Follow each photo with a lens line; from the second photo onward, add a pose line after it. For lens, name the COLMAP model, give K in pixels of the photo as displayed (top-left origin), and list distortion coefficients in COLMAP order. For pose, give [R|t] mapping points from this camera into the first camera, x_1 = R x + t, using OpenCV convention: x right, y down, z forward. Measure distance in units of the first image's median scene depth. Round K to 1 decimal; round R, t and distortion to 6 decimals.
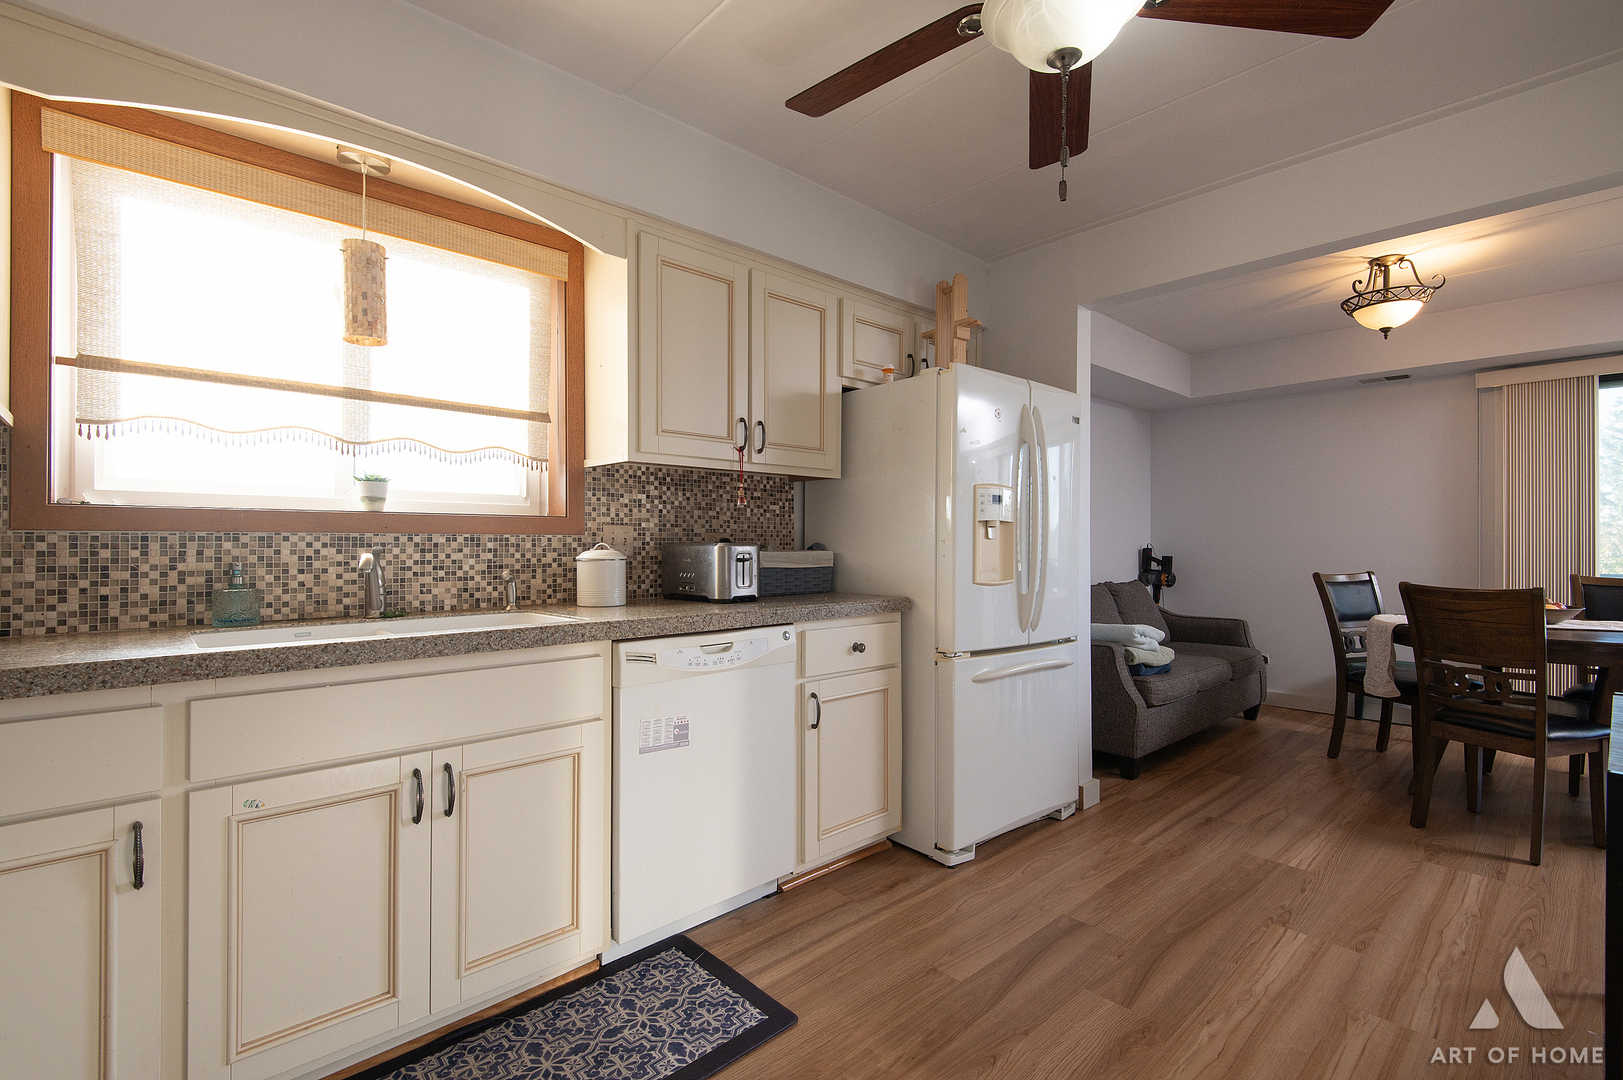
lens RADIAL K [[708.2, 0, 805.4], [0, 708.2, 534.6], [0, 0, 1]] dist [0.039621, -0.021234]
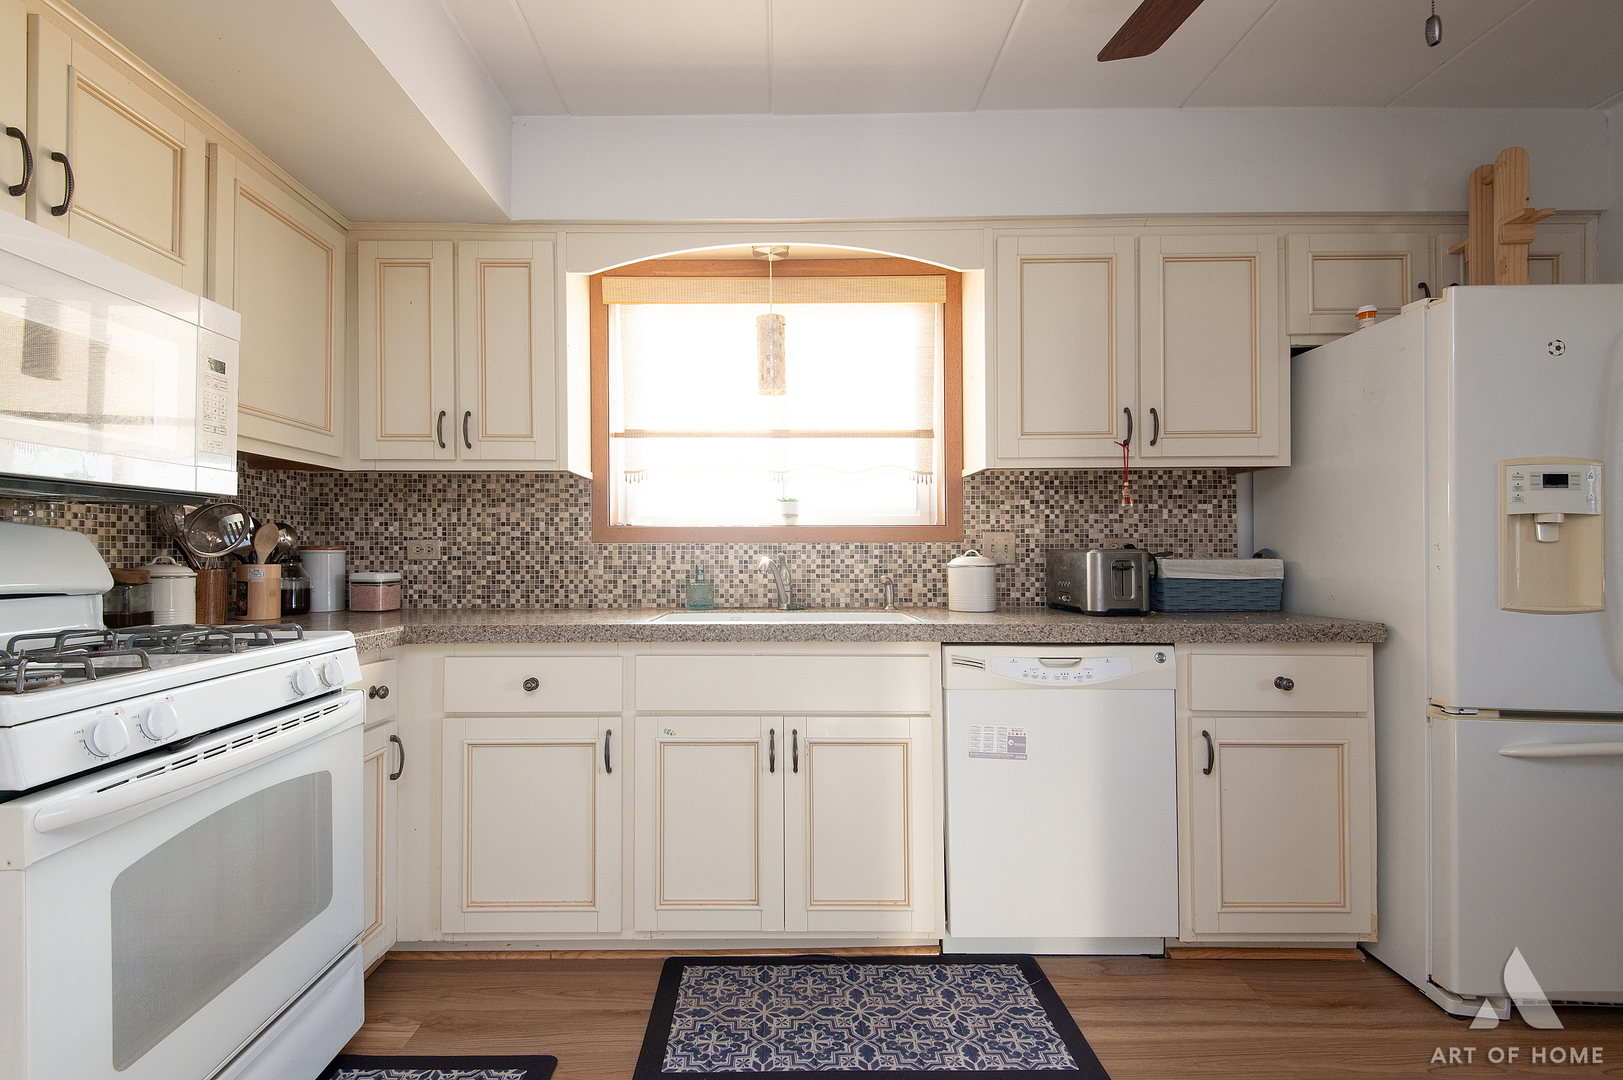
lens RADIAL K [[731.9, 0, 803.8], [0, 731.9, 539.7], [0, 0, 1]] dist [0.042983, -0.023413]
pose [[0.753451, -0.012719, -0.657381, 0.243821], [0.010811, 0.999917, -0.006955, 0.002187], [0.657415, -0.001867, 0.753526, 0.046047]]
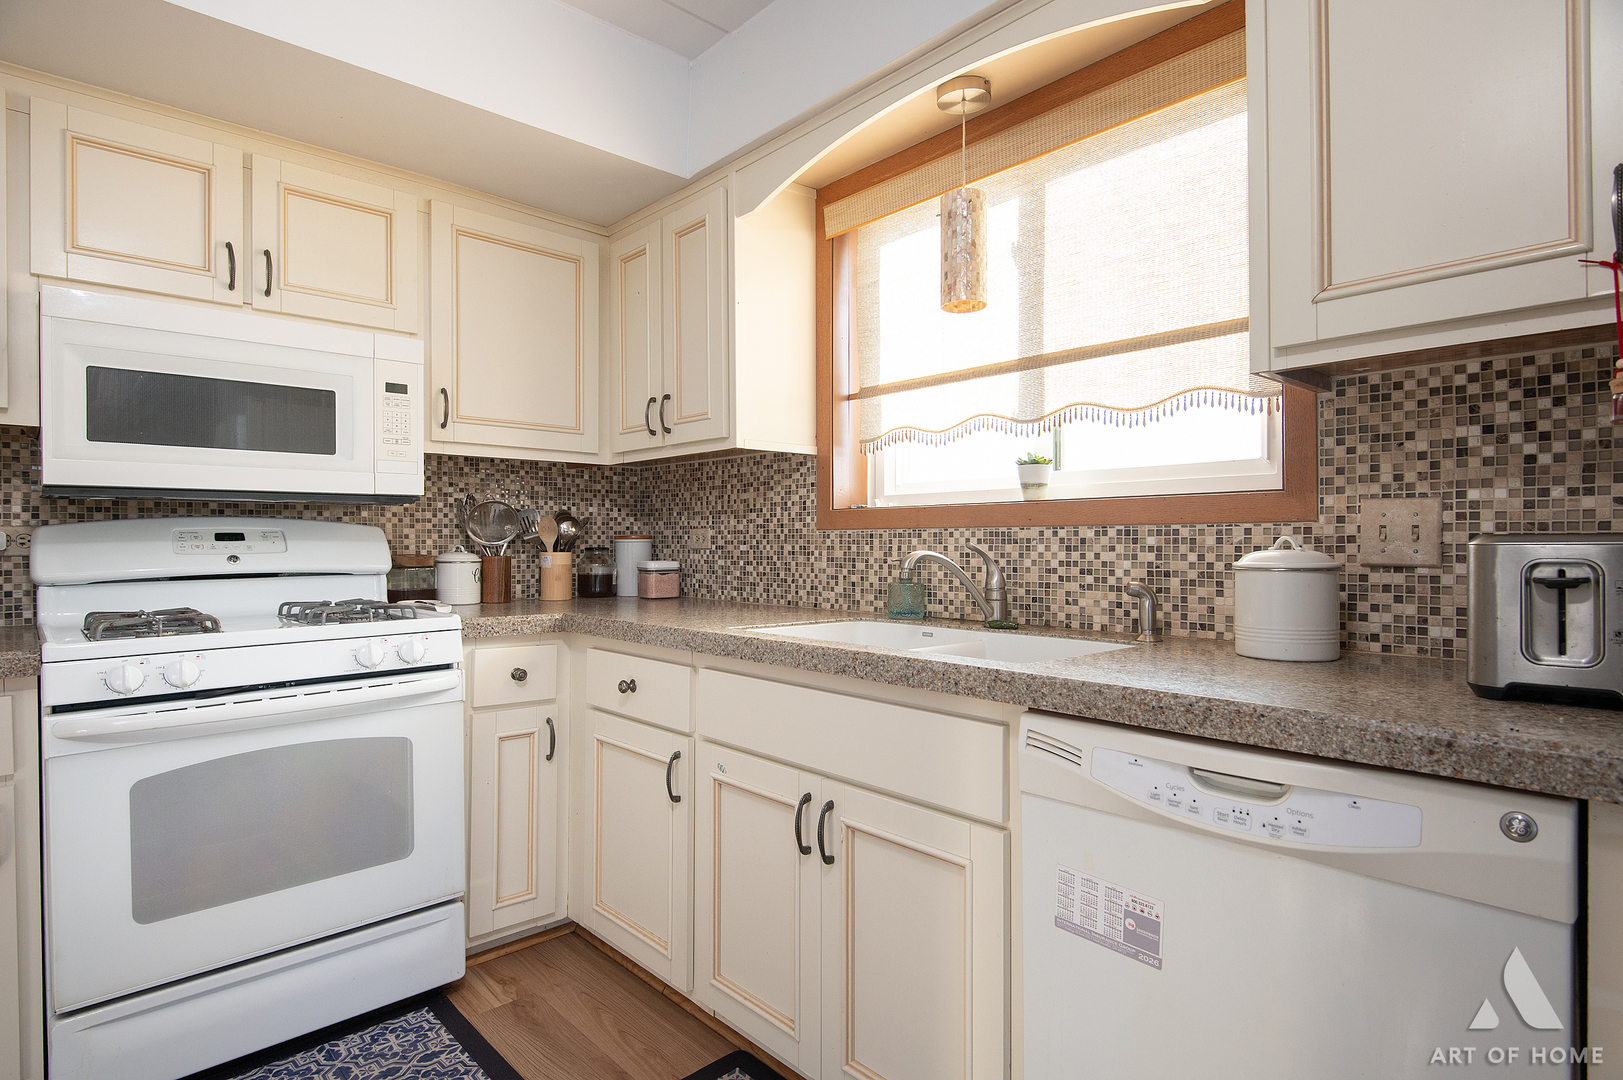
lens RADIAL K [[853.3, 0, 839.2], [0, 853.3, 541.2], [0, 0, 1]] dist [0.048159, -0.049973]
pose [[0.022058, 0.000111, -0.999757, 0.361168], [0.016959, 0.999856, 0.000485, 0.010131], [0.999613, -0.016966, 0.022053, 0.708576]]
